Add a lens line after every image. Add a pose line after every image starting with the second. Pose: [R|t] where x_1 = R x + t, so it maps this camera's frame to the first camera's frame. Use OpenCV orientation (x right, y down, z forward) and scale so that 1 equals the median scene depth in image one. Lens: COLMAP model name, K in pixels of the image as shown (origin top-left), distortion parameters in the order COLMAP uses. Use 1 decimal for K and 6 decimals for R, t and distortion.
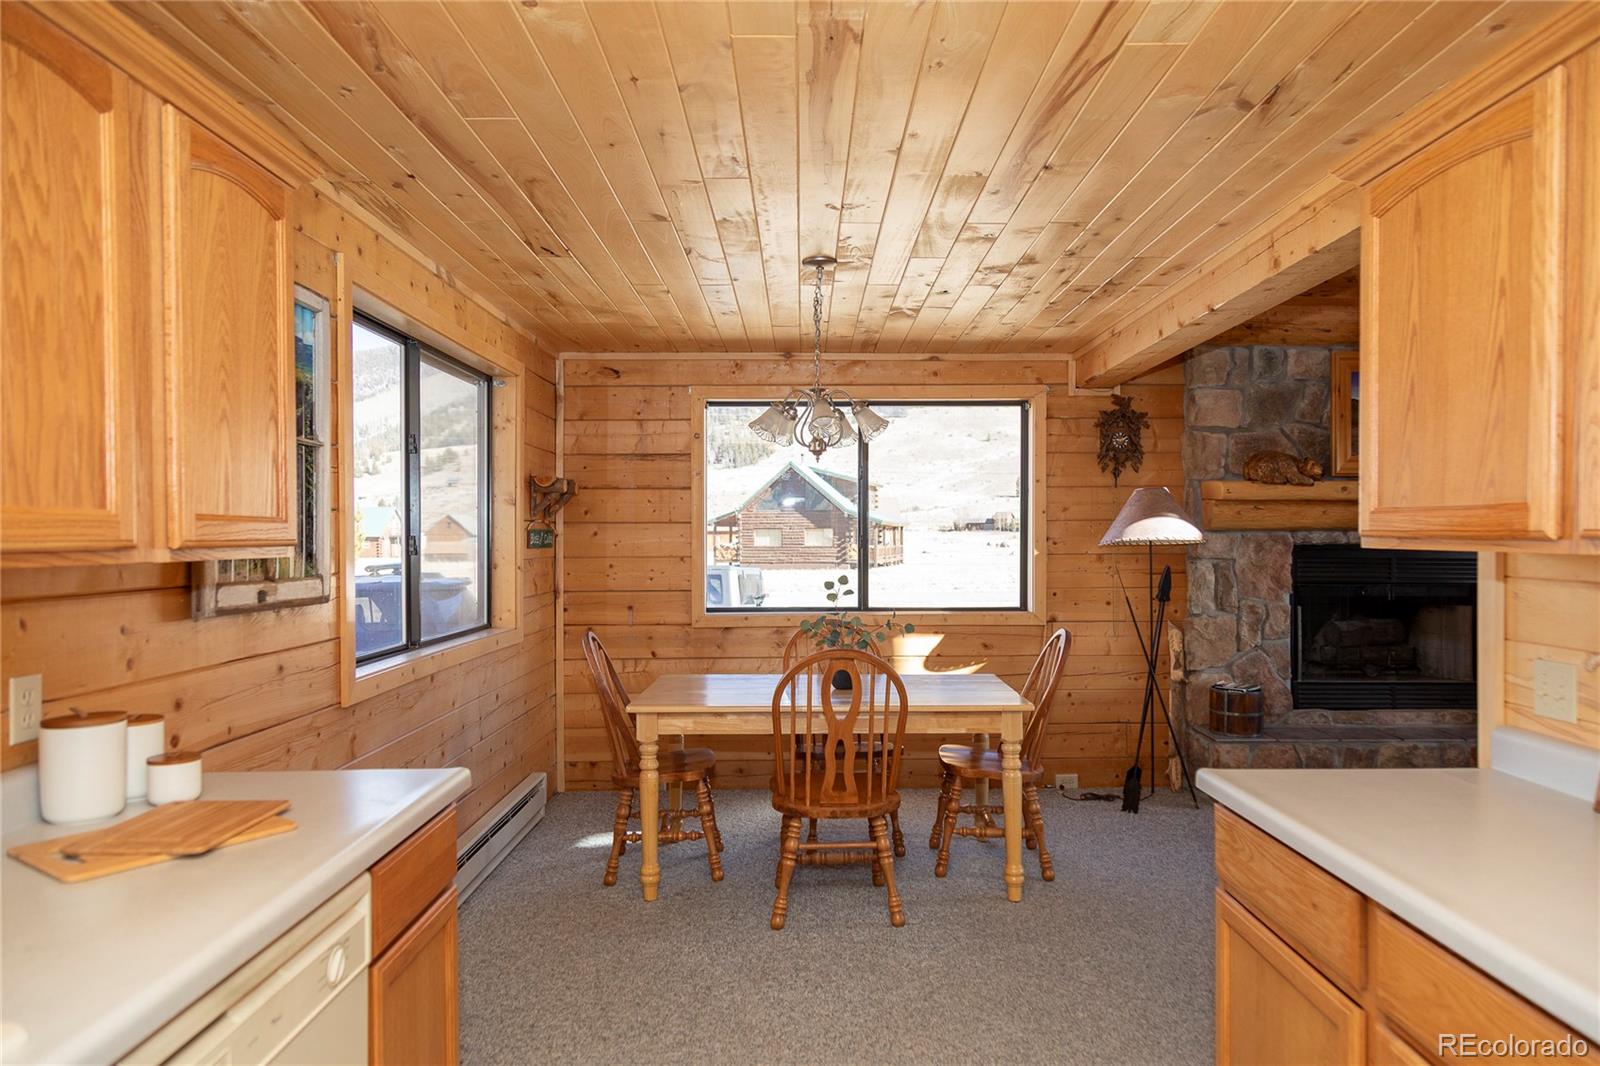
lens RADIAL K [[1046.3, 0, 812.5], [0, 1046.3, 541.6], [0, 0, 1]] dist [0.005791, 0.003149]
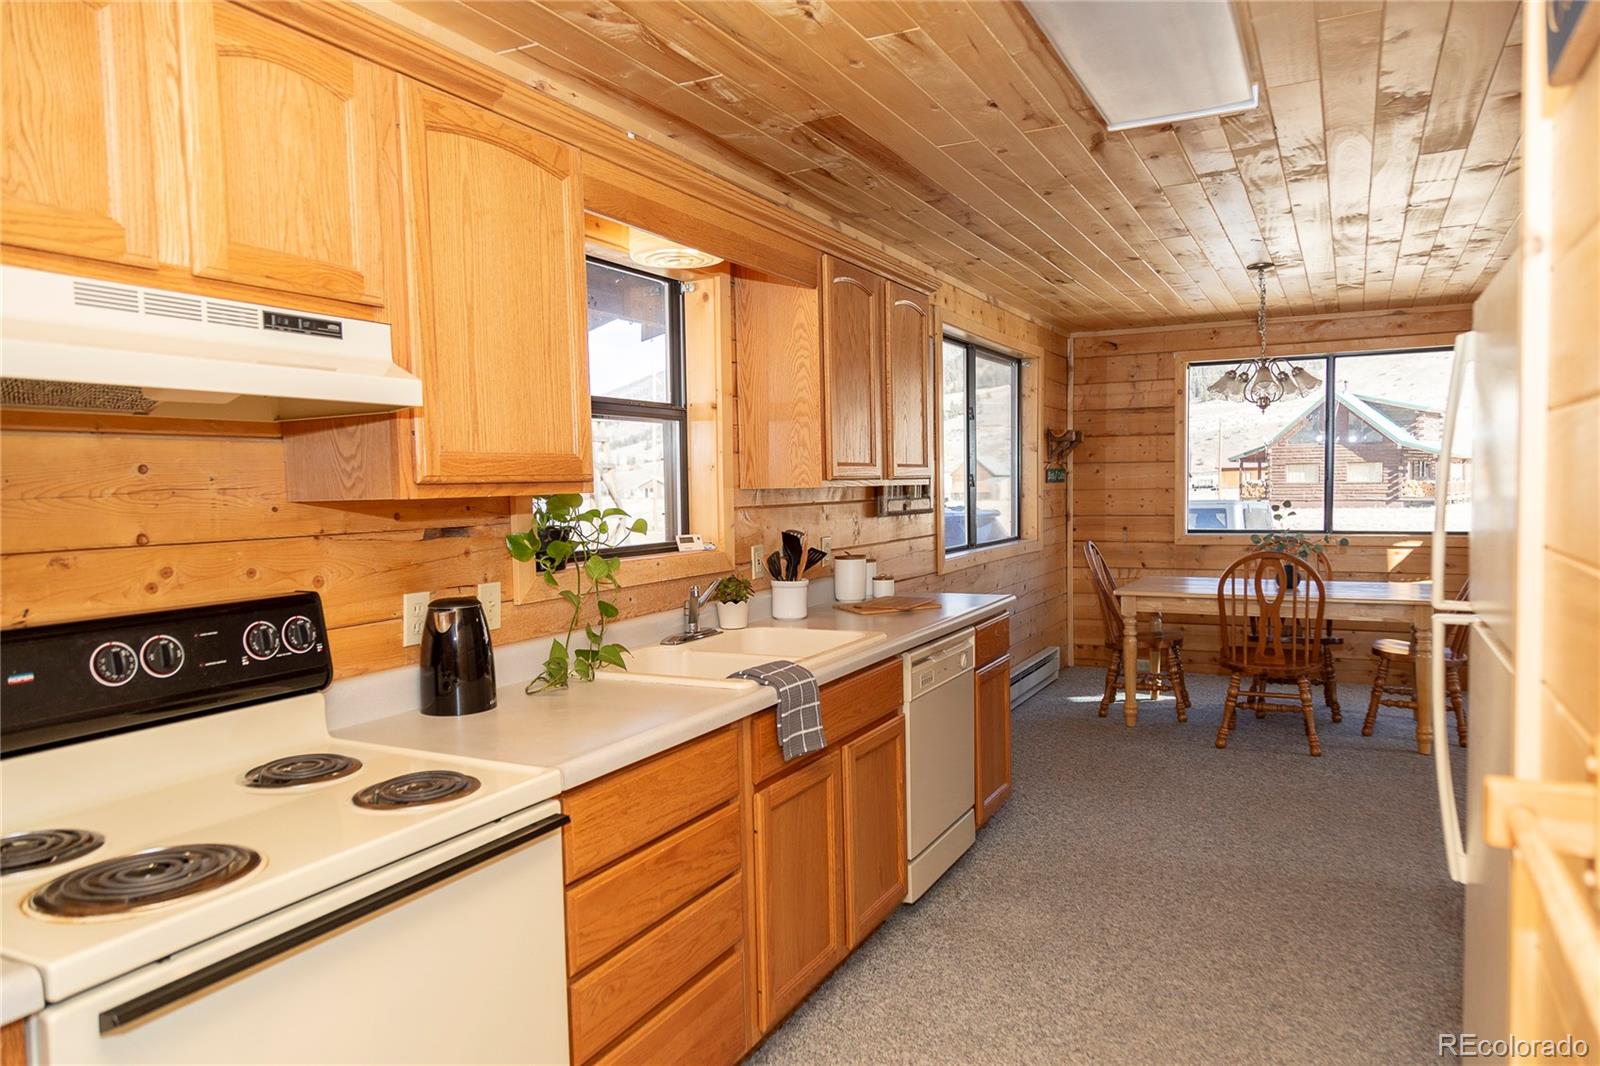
lens RADIAL K [[1046.3, 0, 812.5], [0, 1046.3, 541.6], [0, 0, 1]] dist [0.005791, 0.003149]
pose [[0.884518, 0.015851, -0.466237, 0.089543], [0.011174, 0.998416, 0.055142, 0.004192], [0.466373, -0.053984, 0.882940, -0.327999]]
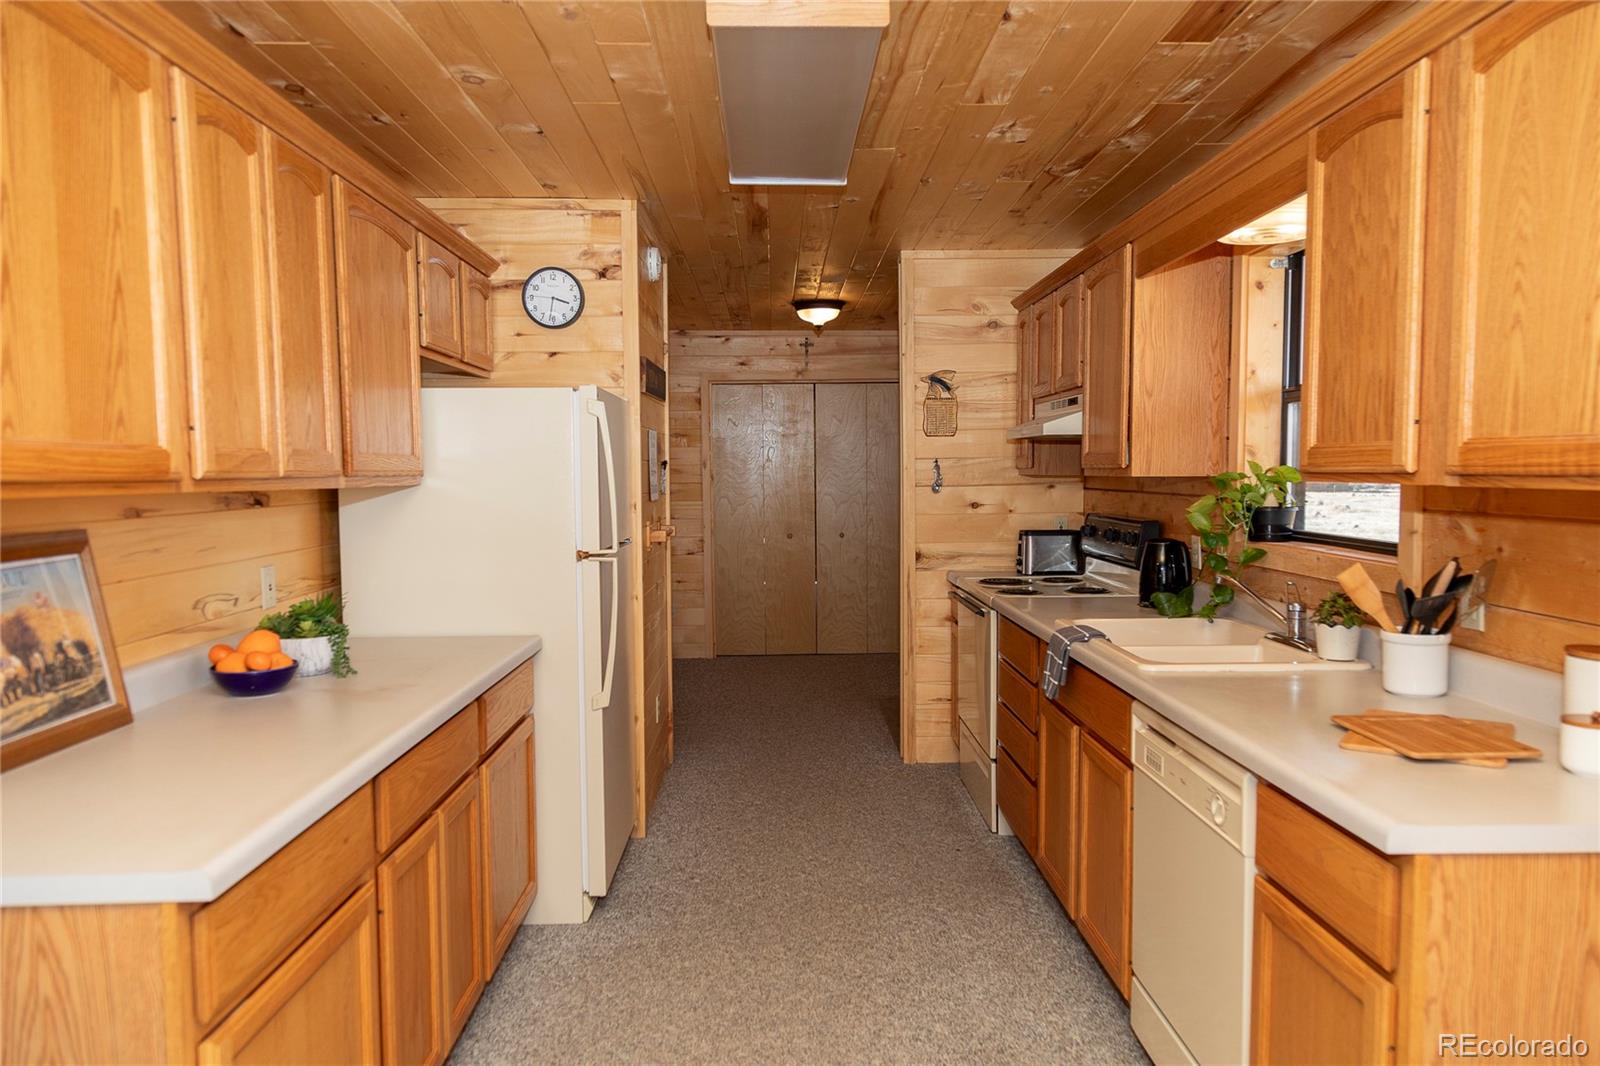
lens RADIAL K [[1046.3, 0, 812.5], [0, 1046.3, 541.6], [0, 0, 1]] dist [0.005791, 0.003149]
pose [[-0.999636, 0.013087, -0.023581, 0.013861], [0.011232, 0.996957, 0.077135, -0.004263], [0.024519, 0.076842, -0.996742, 0.625793]]
